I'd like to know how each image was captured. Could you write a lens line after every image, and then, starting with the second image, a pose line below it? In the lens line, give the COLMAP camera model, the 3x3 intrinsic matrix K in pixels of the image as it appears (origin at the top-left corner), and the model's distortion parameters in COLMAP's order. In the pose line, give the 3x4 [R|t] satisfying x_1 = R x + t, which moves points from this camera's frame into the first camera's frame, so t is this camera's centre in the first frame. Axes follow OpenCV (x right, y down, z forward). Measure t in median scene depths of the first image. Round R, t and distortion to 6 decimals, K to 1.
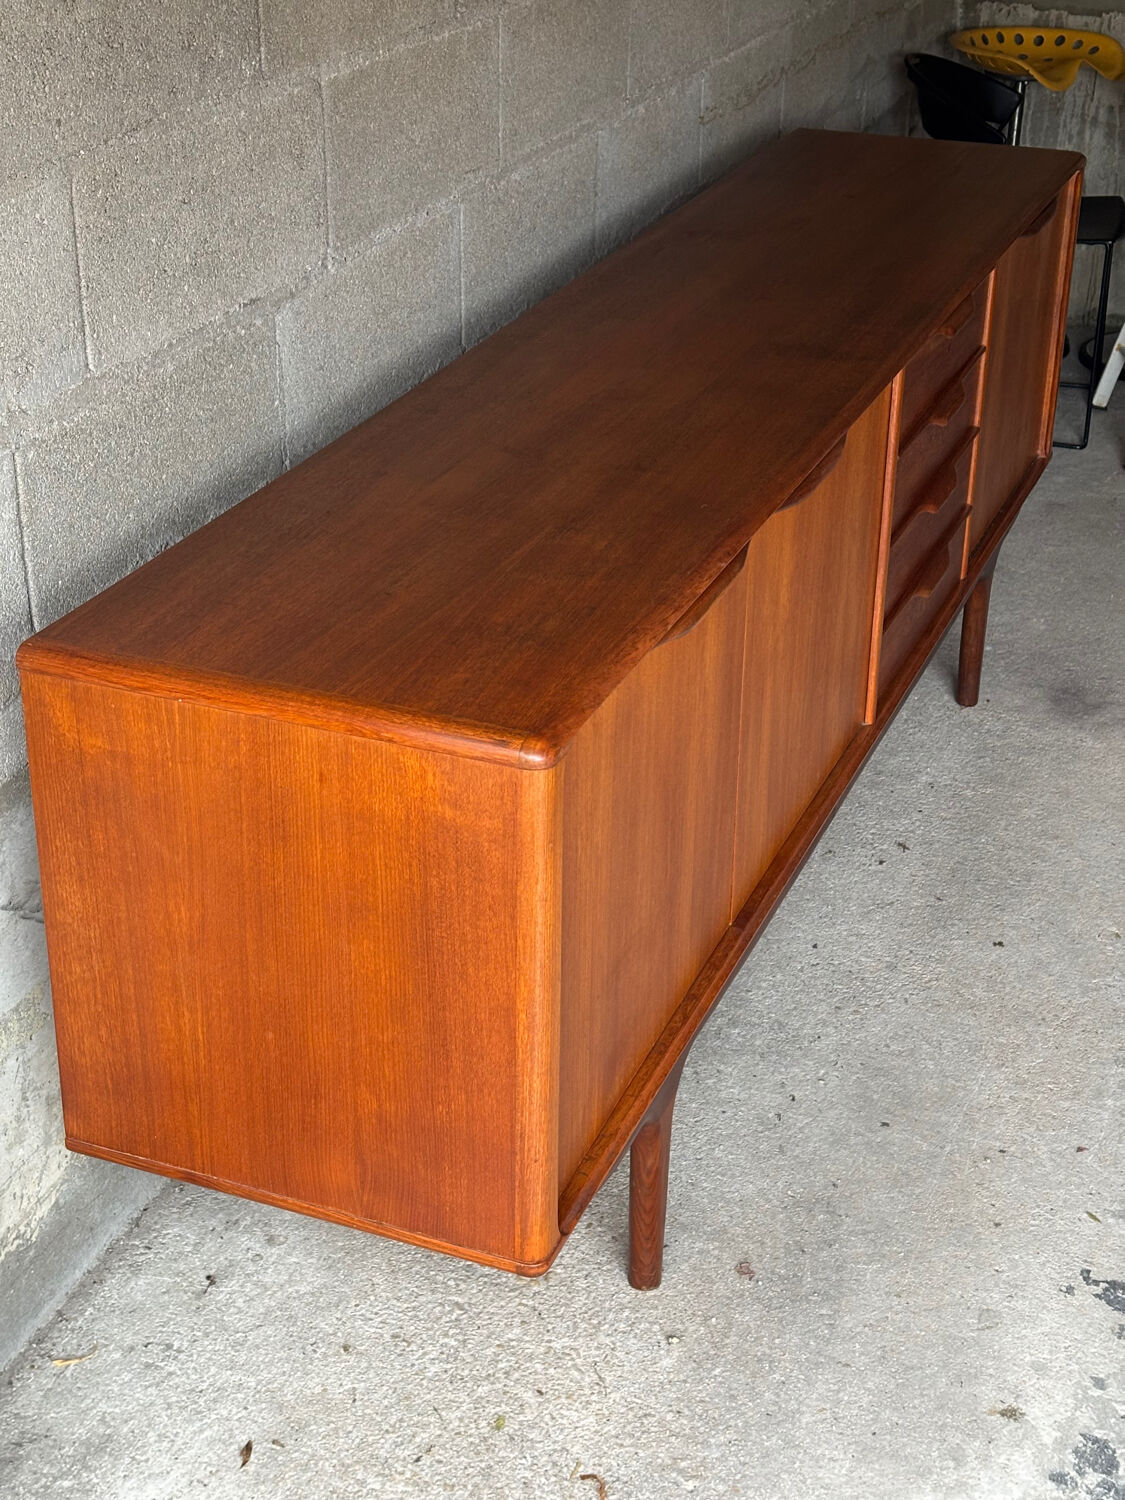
lens RADIAL K [[2248.0, 0, 558.9], [0, 2248.0, 722.1], [0, 0, 1]] dist [0.237879, -0.941766]
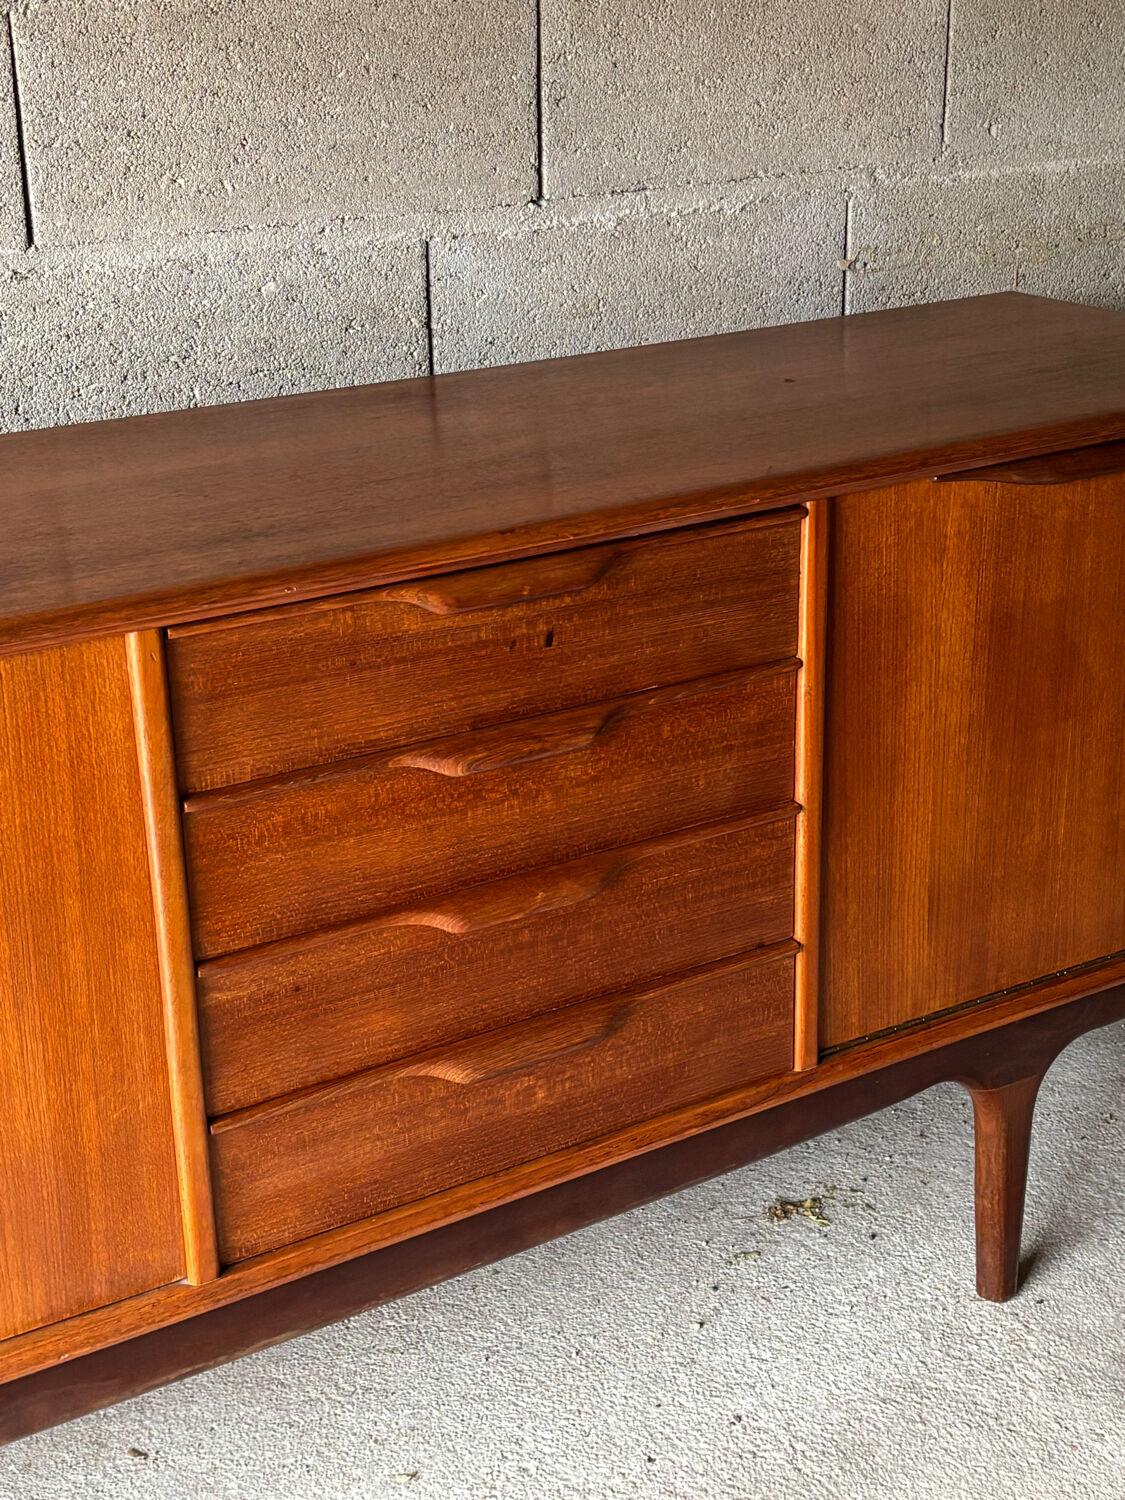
lens RADIAL K [[2165.8, 0, 570.9], [0, 2165.8, 724.0], [0, 0, 1]] dist [0.256265, -1.029771]
pose [[0.798362, 0.189943, -0.571437, 0.626649], [-0.240111, 0.970661, -0.012818, -0.186256], [0.552237, 0.147441, 0.820546, 0.780052]]
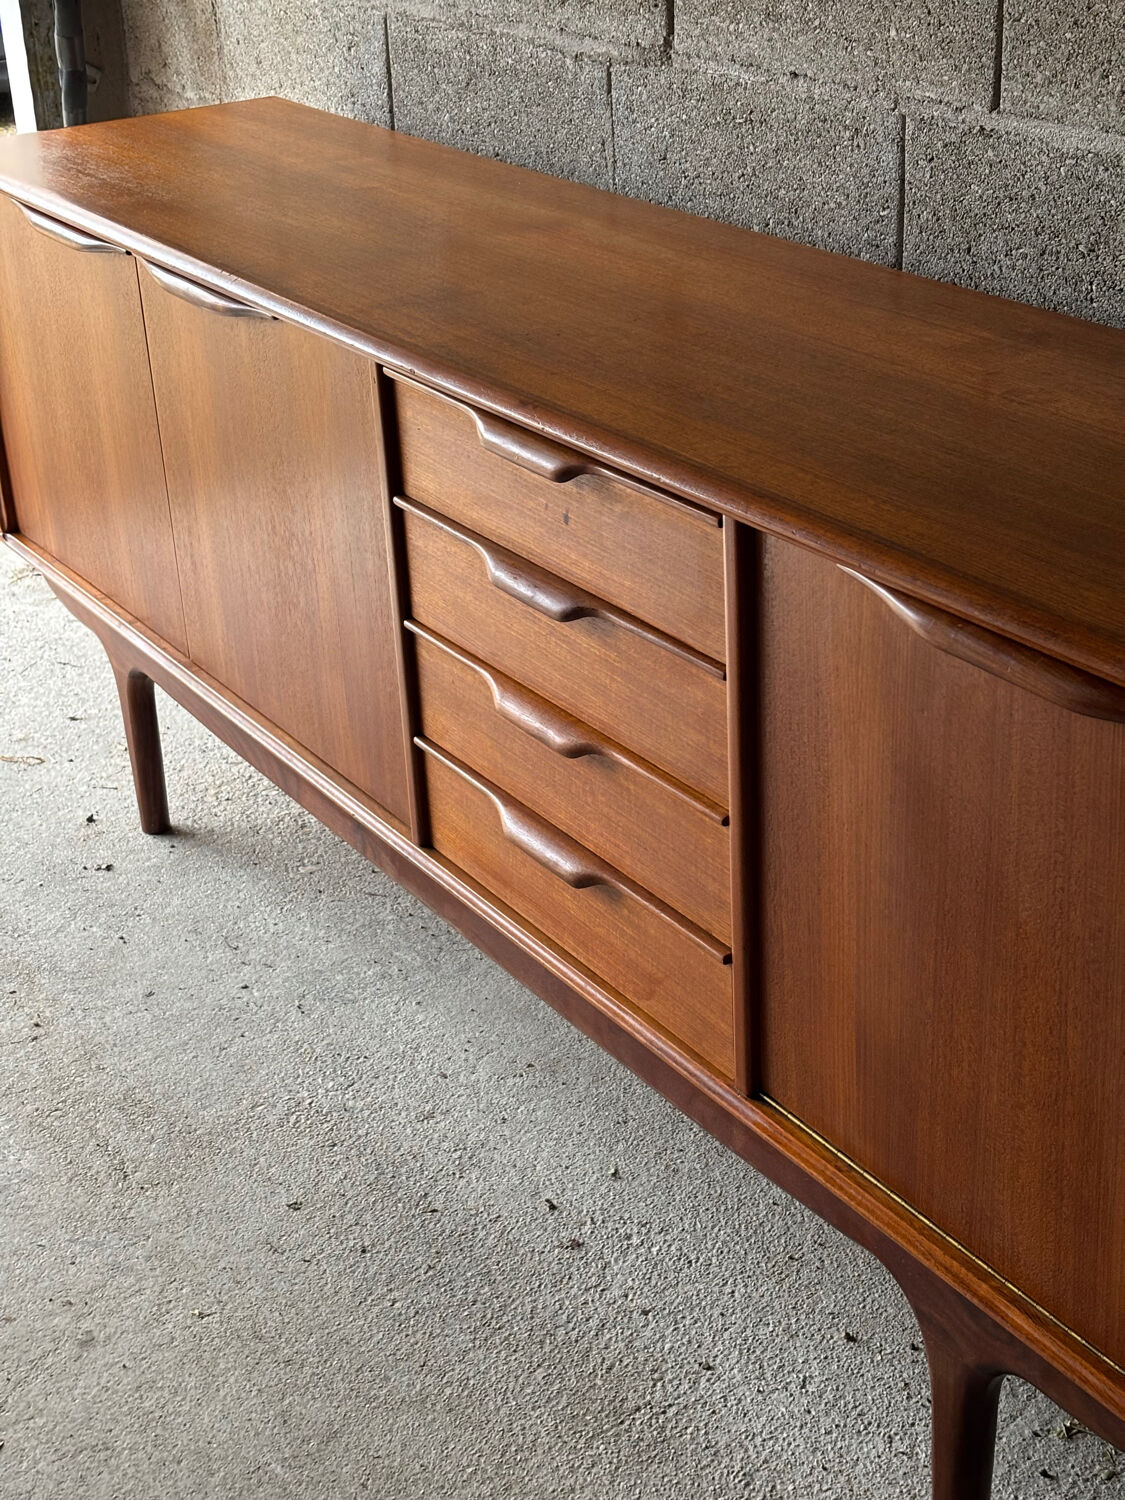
lens RADIAL K [[2248.0, 0, 558.9], [0, 2248.0, 722.1], [0, 0, 1]] dist [0.237879, -0.941766]
pose [[-0.581529, 0.359634, -0.729717, 0.831776], [-0.322987, 0.721193, 0.612829, -0.650837], [0.746661, 0.592067, -0.303238, 1.609775]]
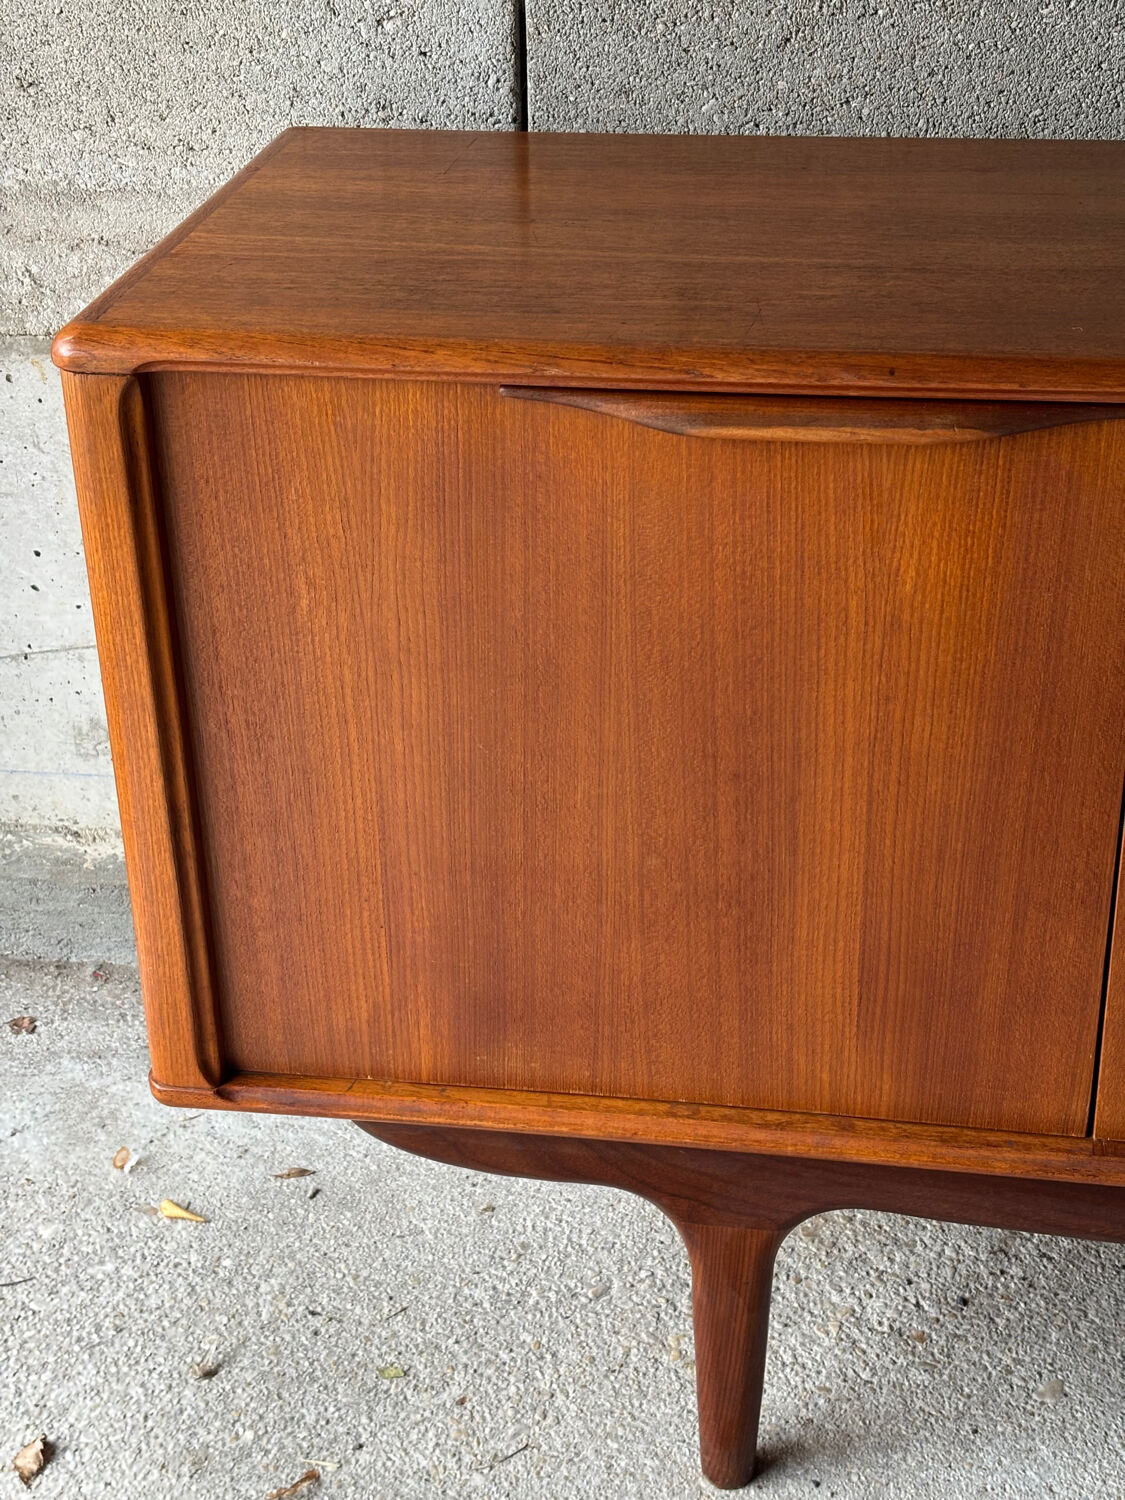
lens RADIAL K [[2248.0, 0, 558.9], [0, 2248.0, 722.1], [0, 0, 1]] dist [0.237879, -0.941766]
pose [[0.218410, 0.437319, -0.872381, 0.542751], [-0.407694, 0.853101, 0.325584, -0.140199], [0.886613, 0.284554, 0.364618, 0.710088]]
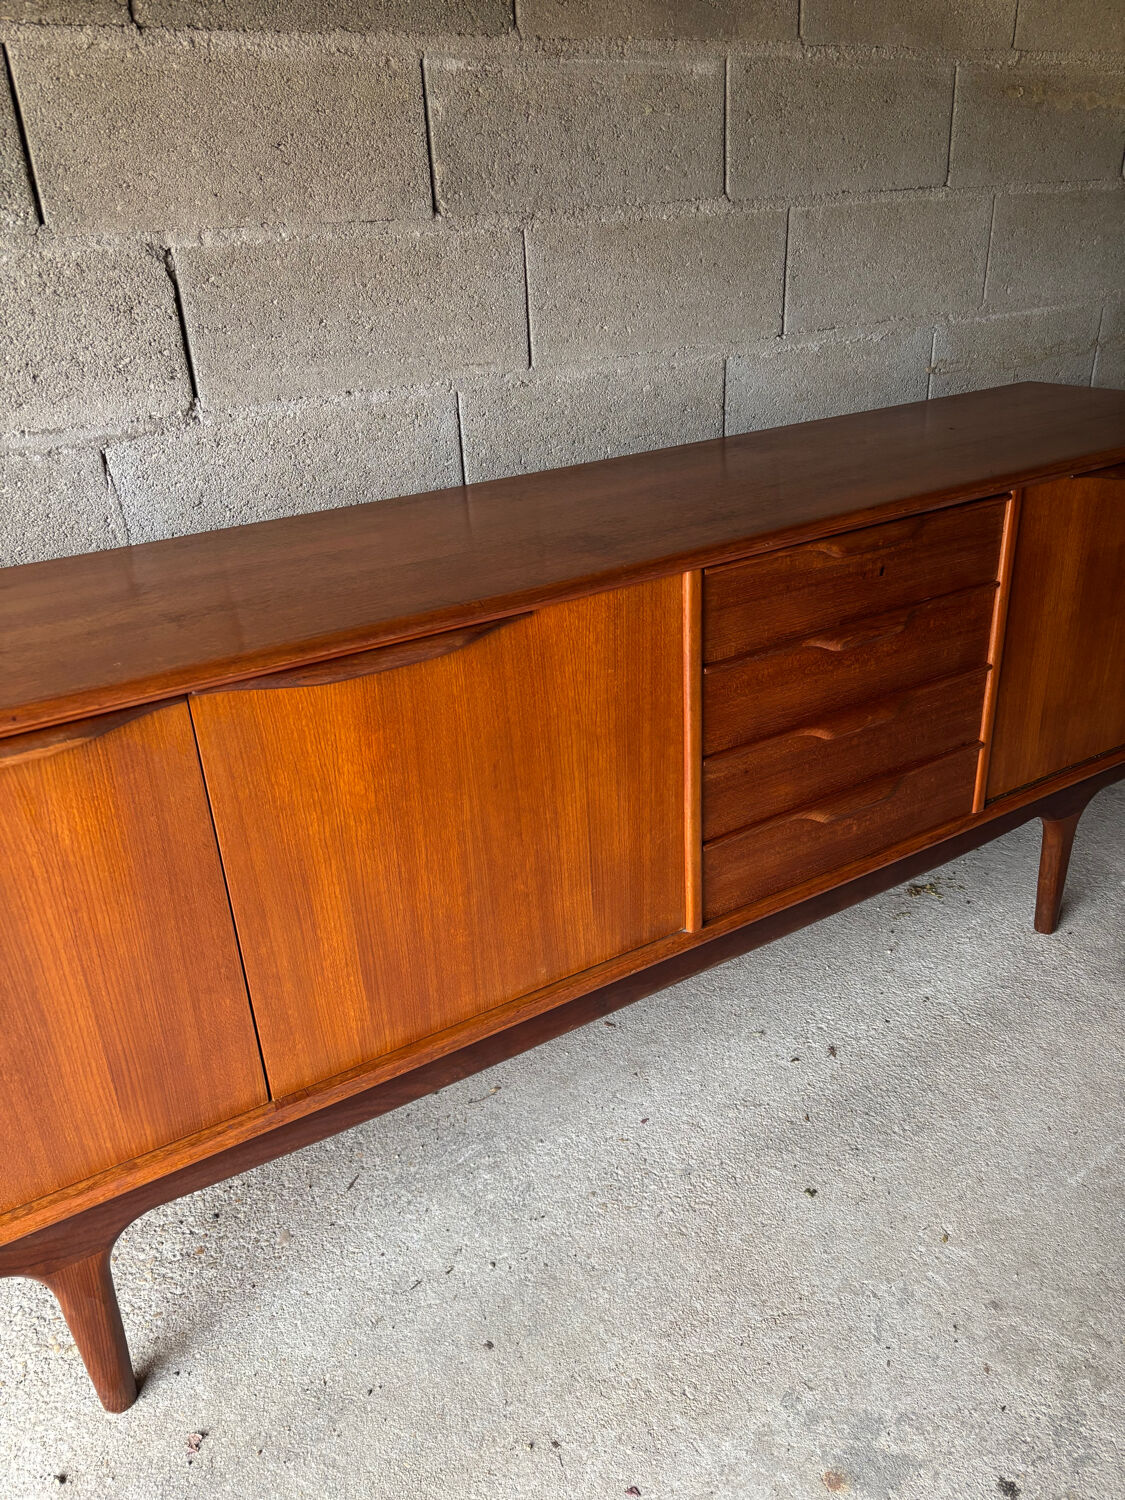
lens RADIAL K [[1138.7, 0, 562.5], [0, 1138.7, 750.0], [0, 0, 1]] dist [0.032753, -0.009934]
pose [[0.798745, 0.211874, -0.563131, 0.464060], [-0.210121, 0.975245, 0.068893, -0.129633], [0.563788, 0.063298, 0.823491, 0.716272]]
